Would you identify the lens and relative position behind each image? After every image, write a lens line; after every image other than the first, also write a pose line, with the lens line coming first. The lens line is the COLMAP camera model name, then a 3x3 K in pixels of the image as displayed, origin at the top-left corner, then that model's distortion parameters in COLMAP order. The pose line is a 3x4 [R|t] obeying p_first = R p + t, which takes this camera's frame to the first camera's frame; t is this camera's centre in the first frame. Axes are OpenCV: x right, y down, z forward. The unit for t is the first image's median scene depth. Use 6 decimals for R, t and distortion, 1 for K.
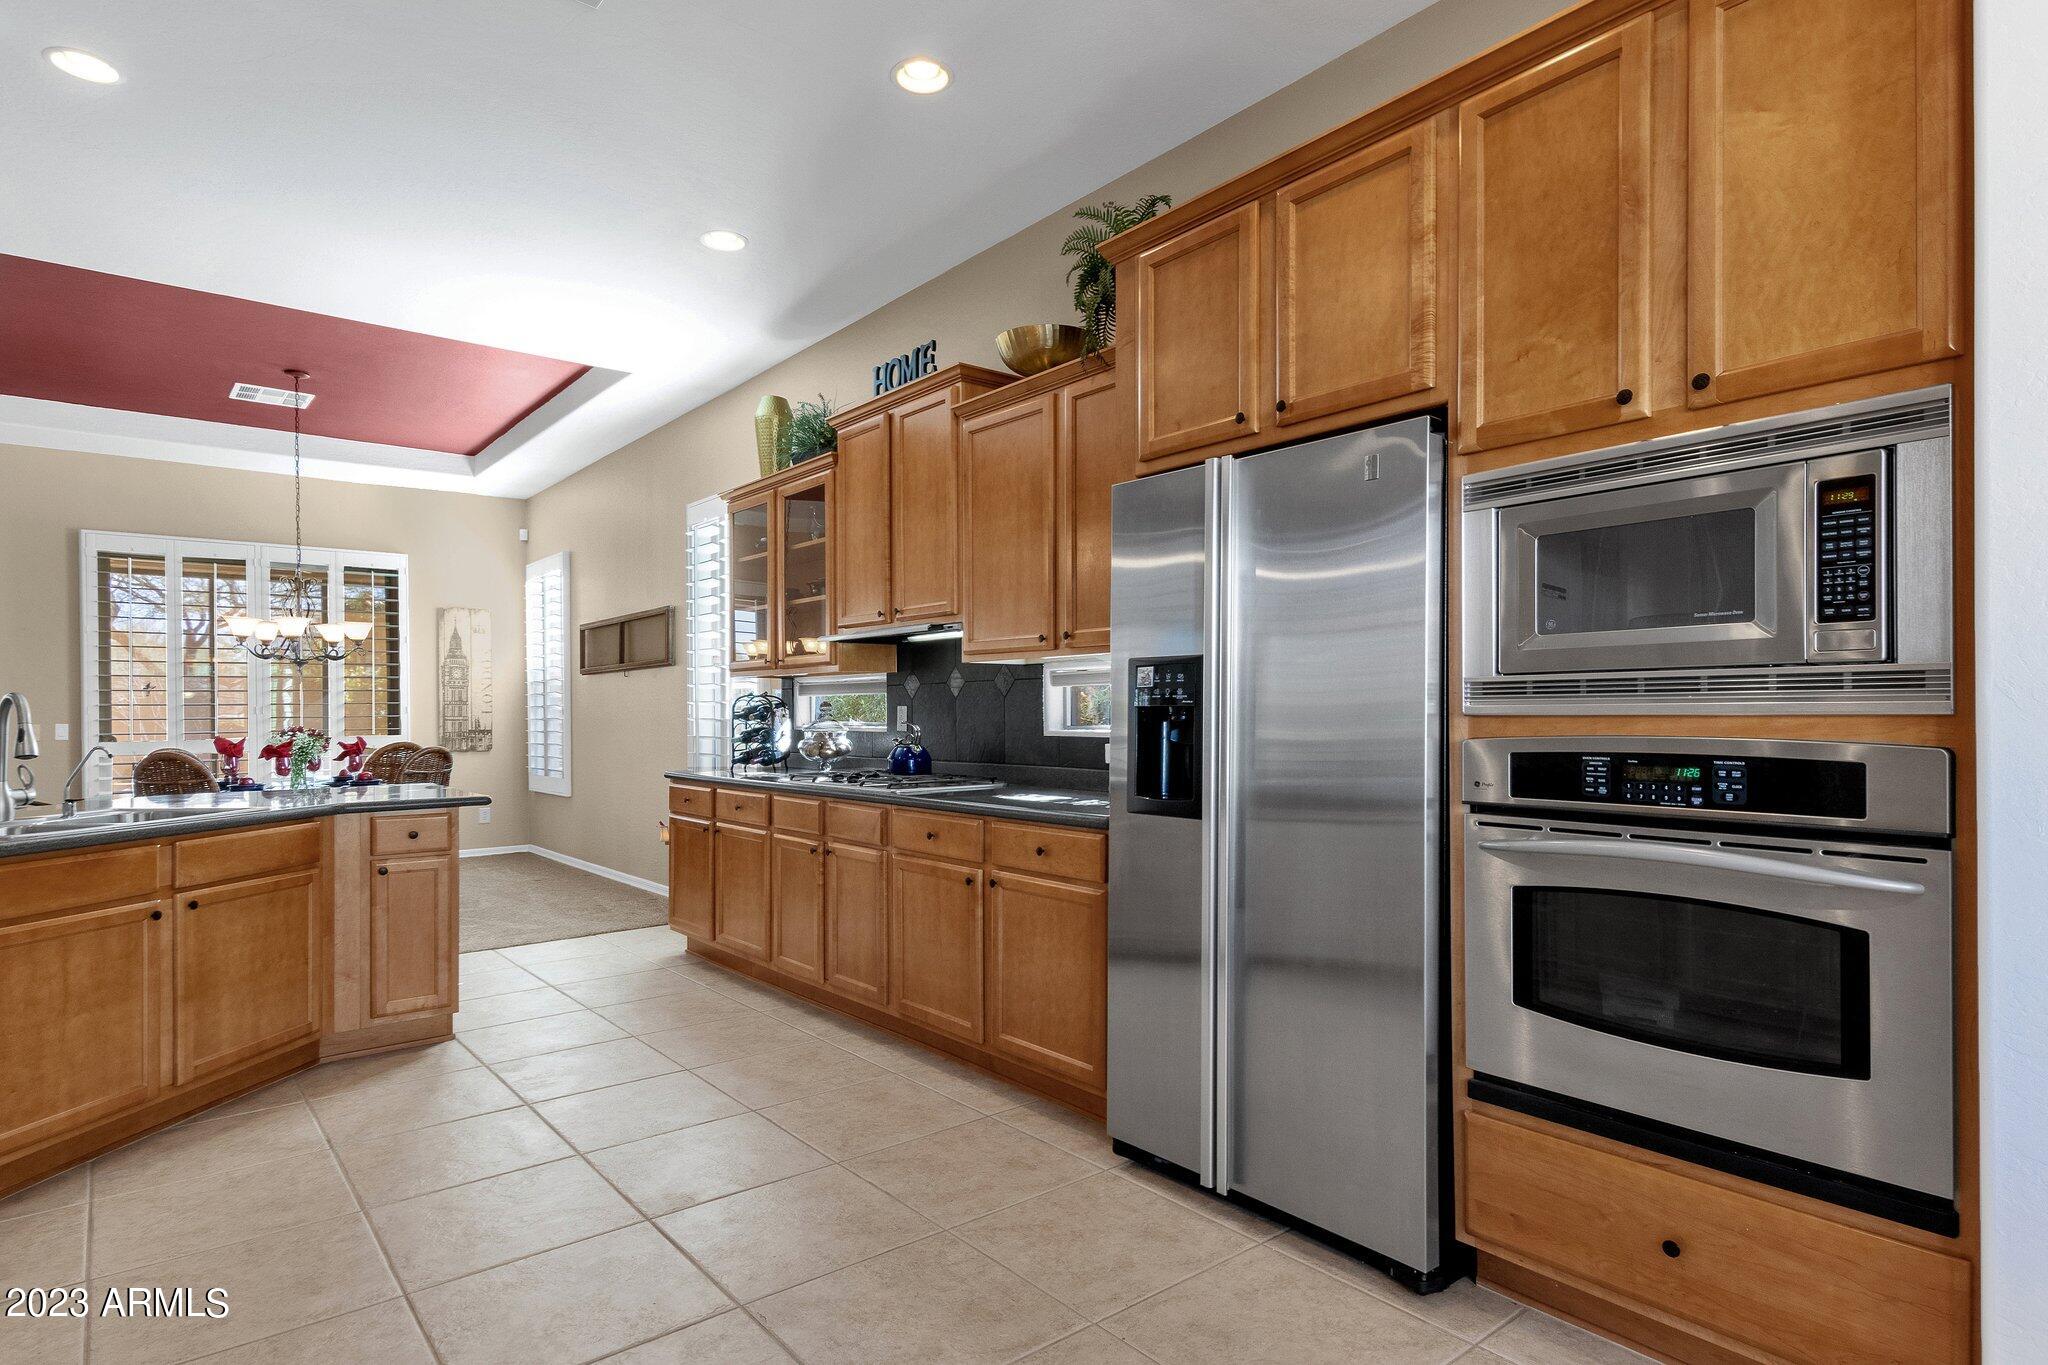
lens RADIAL K [[1097.0, 0, 1026.3], [0, 1097.0, 710.1], [0, 0, 1]] dist [0.001119, -0.000575]
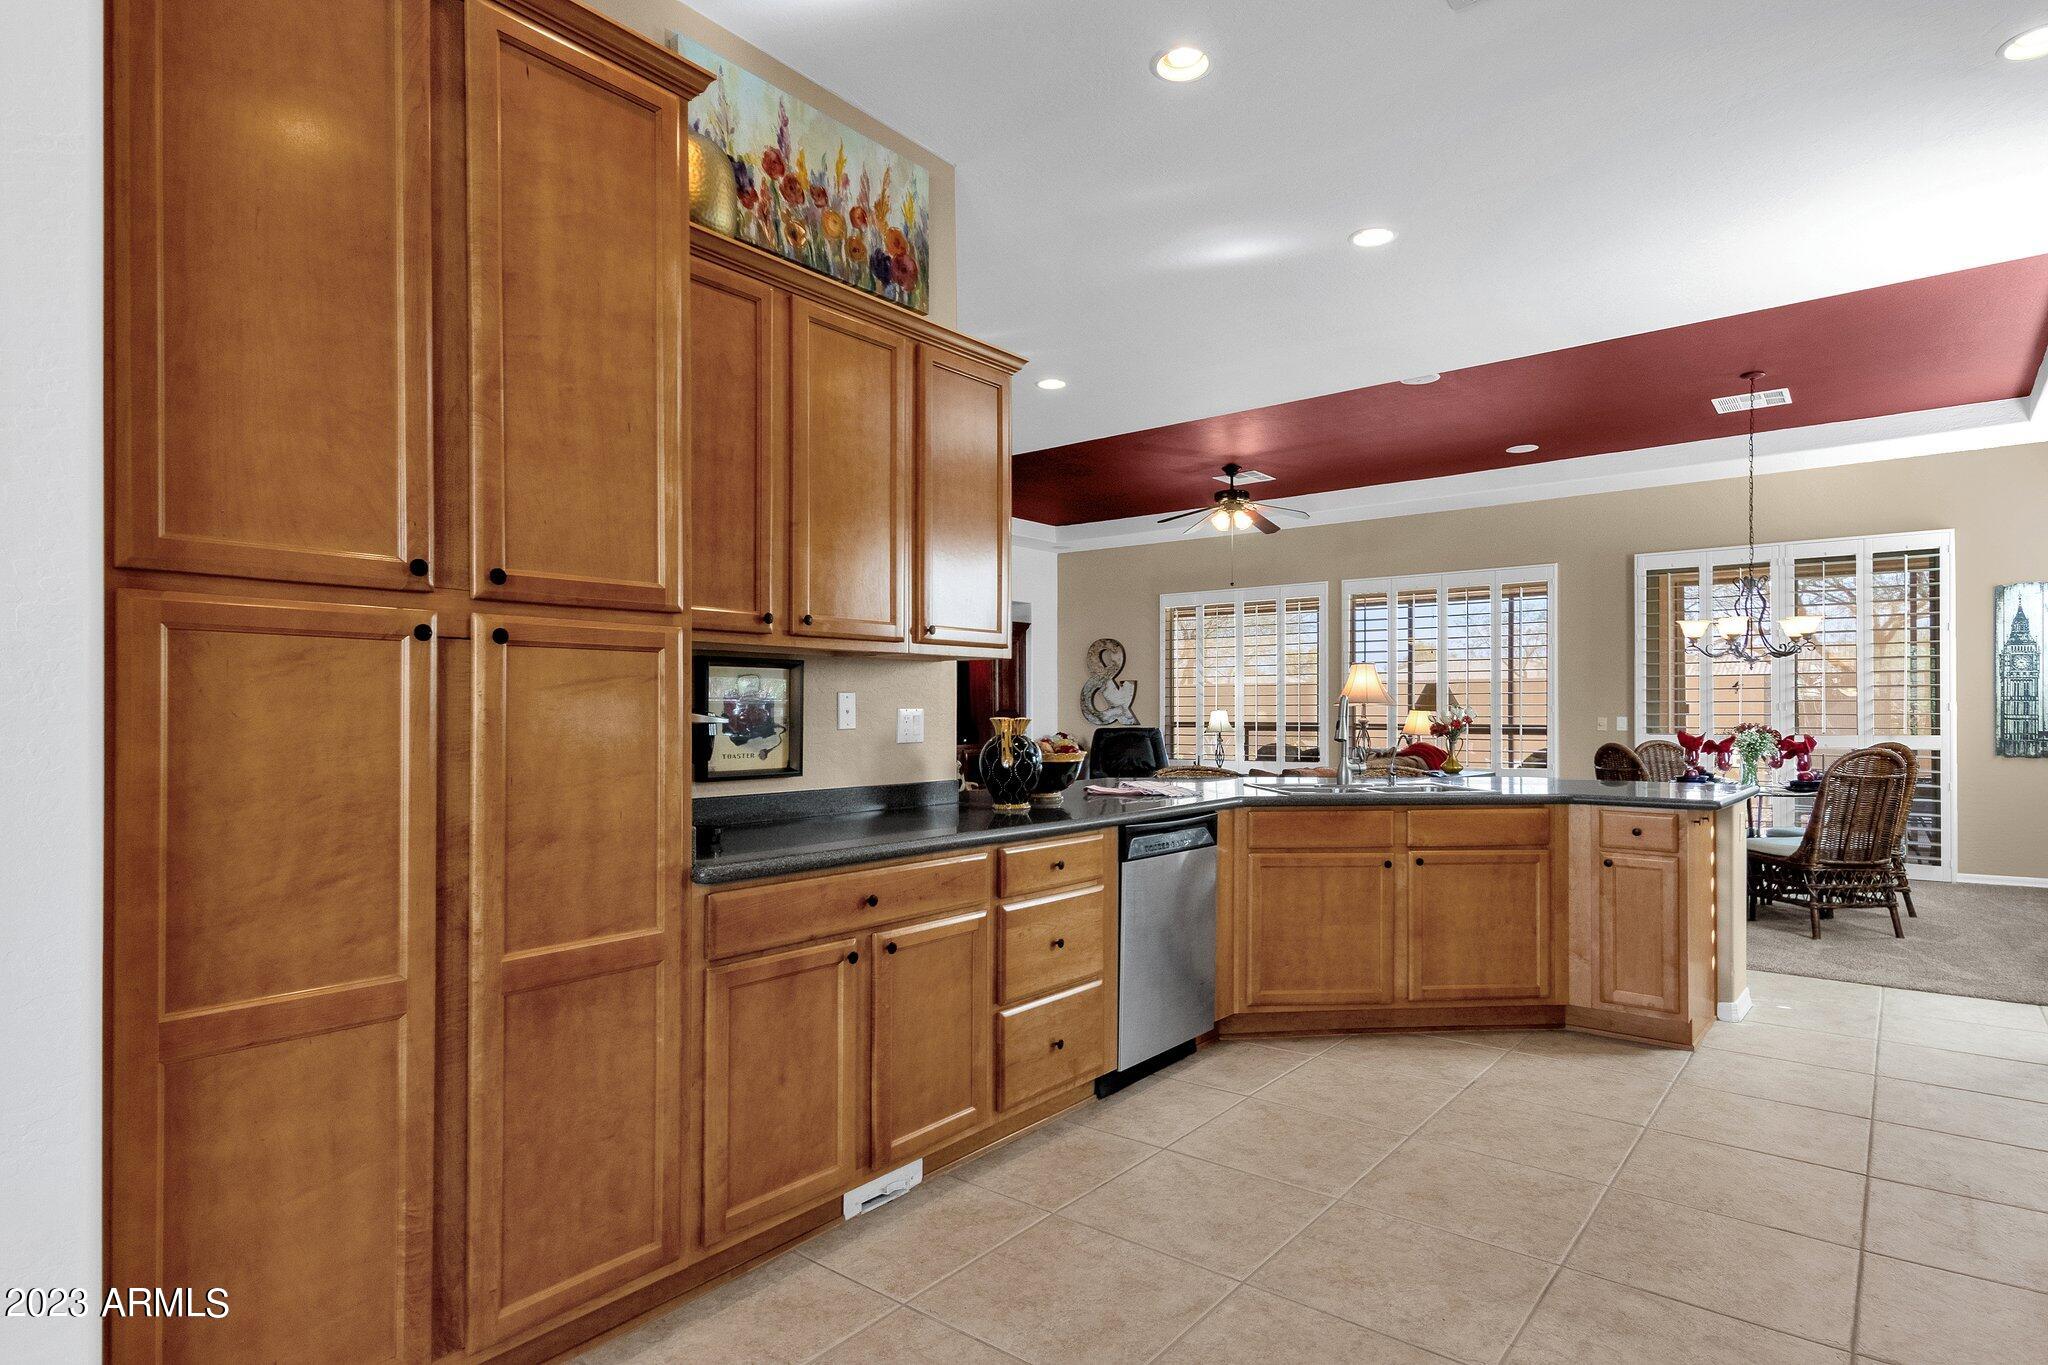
lens RADIAL K [[1068.6, 0, 1026.0], [0, 1068.6, 705.4], [0, 0, 1]] dist [0.001451, 0.000559]
pose [[0.196954, 0.000936, -0.980412, 0.303087], [-0.000737, 0.999999, 0.000806, -0.003249], [0.980412, 0.000564, 0.196955, 0.260677]]
